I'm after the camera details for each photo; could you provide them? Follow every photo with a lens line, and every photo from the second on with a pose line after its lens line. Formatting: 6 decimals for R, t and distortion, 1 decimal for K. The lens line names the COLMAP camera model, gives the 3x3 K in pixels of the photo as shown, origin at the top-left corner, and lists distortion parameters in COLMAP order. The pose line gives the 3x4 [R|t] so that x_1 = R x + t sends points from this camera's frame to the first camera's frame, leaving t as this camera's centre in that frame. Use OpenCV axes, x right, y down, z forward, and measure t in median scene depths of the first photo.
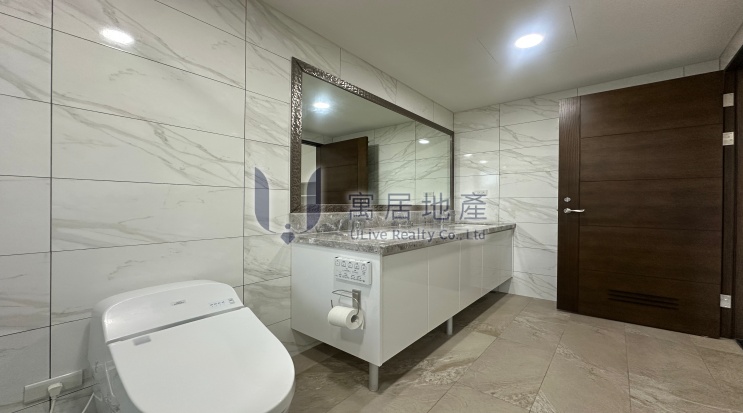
lens RADIAL K [[296.8, 0, 371.0], [0, 296.8, 206.2], [0, 0, 1]] dist [0.000813, 0.000036]
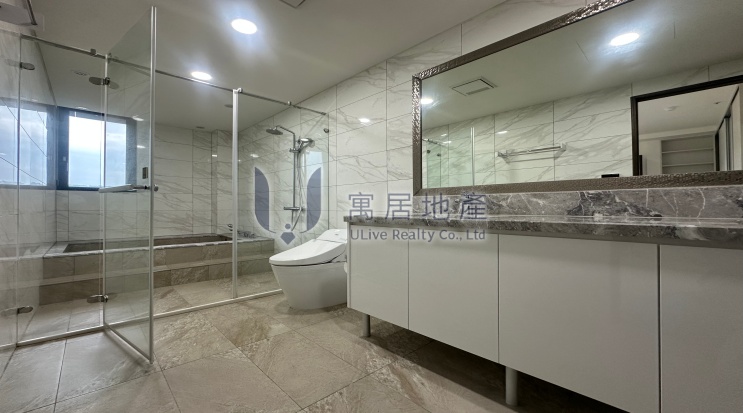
lens RADIAL K [[296.8, 0, 371.4], [0, 296.8, 205.2], [0, 0, 1]] dist [0.000813, 0.000036]
pose [[-0.115296, -0.019014, -0.993149, 1.098902], [-0.006523, 0.999810, -0.018384, 0.092307], [0.993310, 0.004359, -0.115398, 1.034943]]
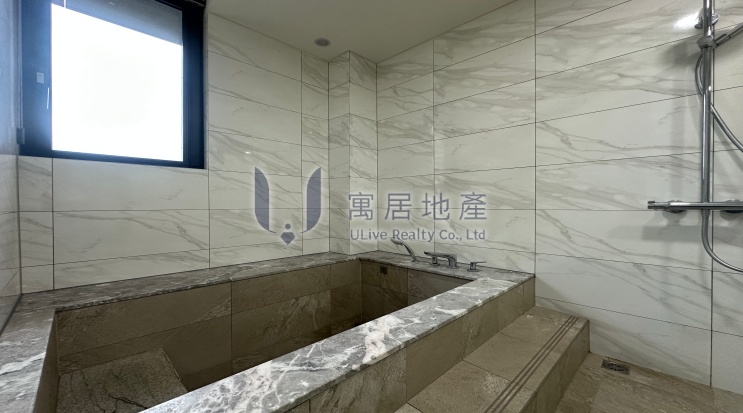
lens RADIAL K [[296.8, 0, 390.0], [0, 296.8, 208.7], [0, 0, 1]] dist [0.000813, 0.000036]
pose [[-0.050332, -0.001579, -0.998731, 0.908538], [-0.016992, 0.999855, -0.000724, 0.090847], [0.998588, 0.016934, -0.050352, 0.785192]]
